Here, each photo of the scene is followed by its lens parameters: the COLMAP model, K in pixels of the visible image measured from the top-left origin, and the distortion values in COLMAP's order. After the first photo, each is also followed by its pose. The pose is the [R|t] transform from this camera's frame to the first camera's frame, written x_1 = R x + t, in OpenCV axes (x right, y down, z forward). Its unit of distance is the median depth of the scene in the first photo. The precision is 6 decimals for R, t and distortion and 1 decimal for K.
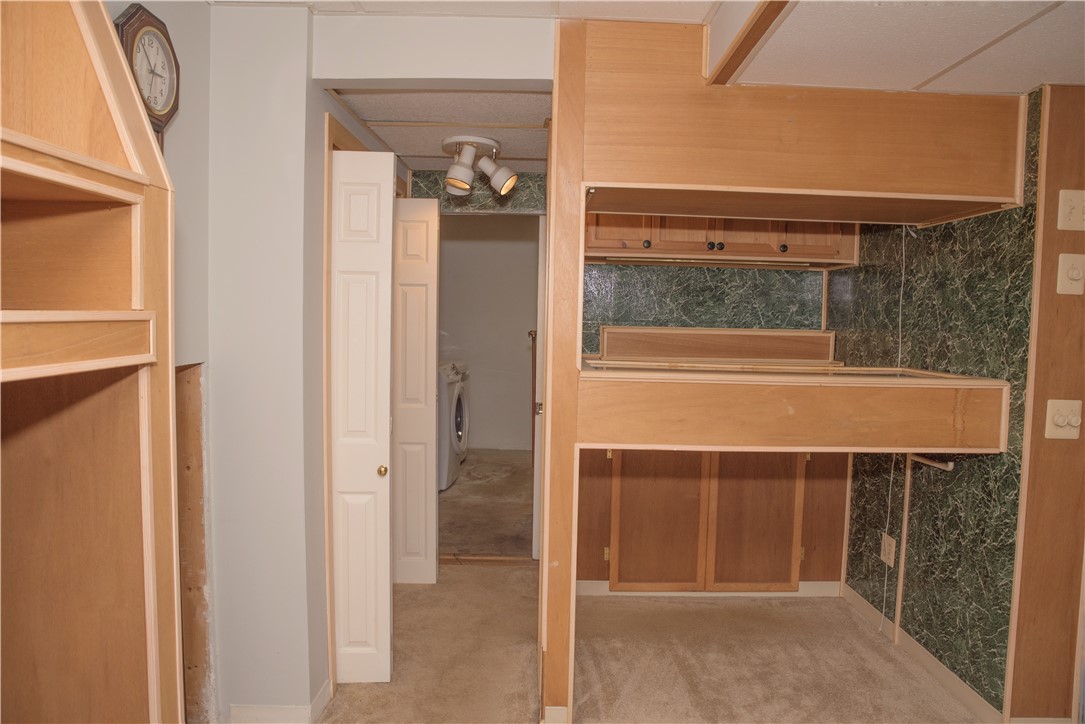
lens RADIAL K [[746.3, 0, 546.1], [0, 746.3, 361.8], [0, 0, 1]] dist [-0.109180, 0.070104]
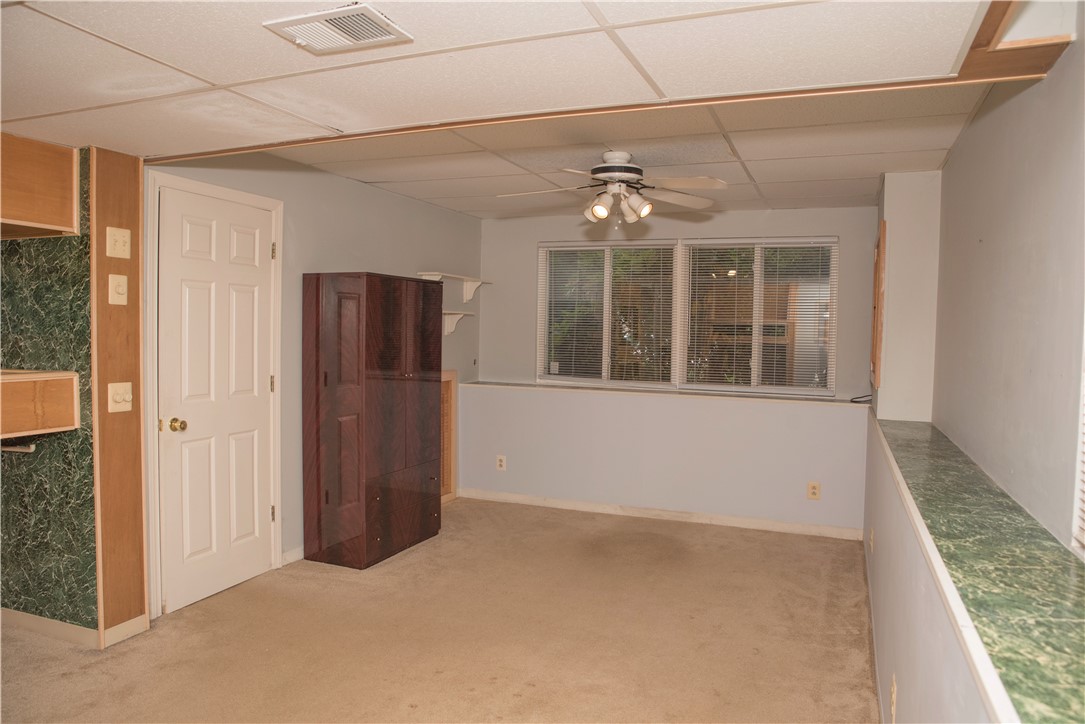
lens RADIAL K [[746.3, 0, 549.9], [0, 746.3, 367.5], [0, 0, 1]] dist [-0.109180, 0.070104]
pose [[0.387645, -0.060411, 0.919827, -0.202116], [0.052089, 0.997691, 0.043573, 0.006760], [-0.920336, 0.031022, 0.389897, -0.259445]]
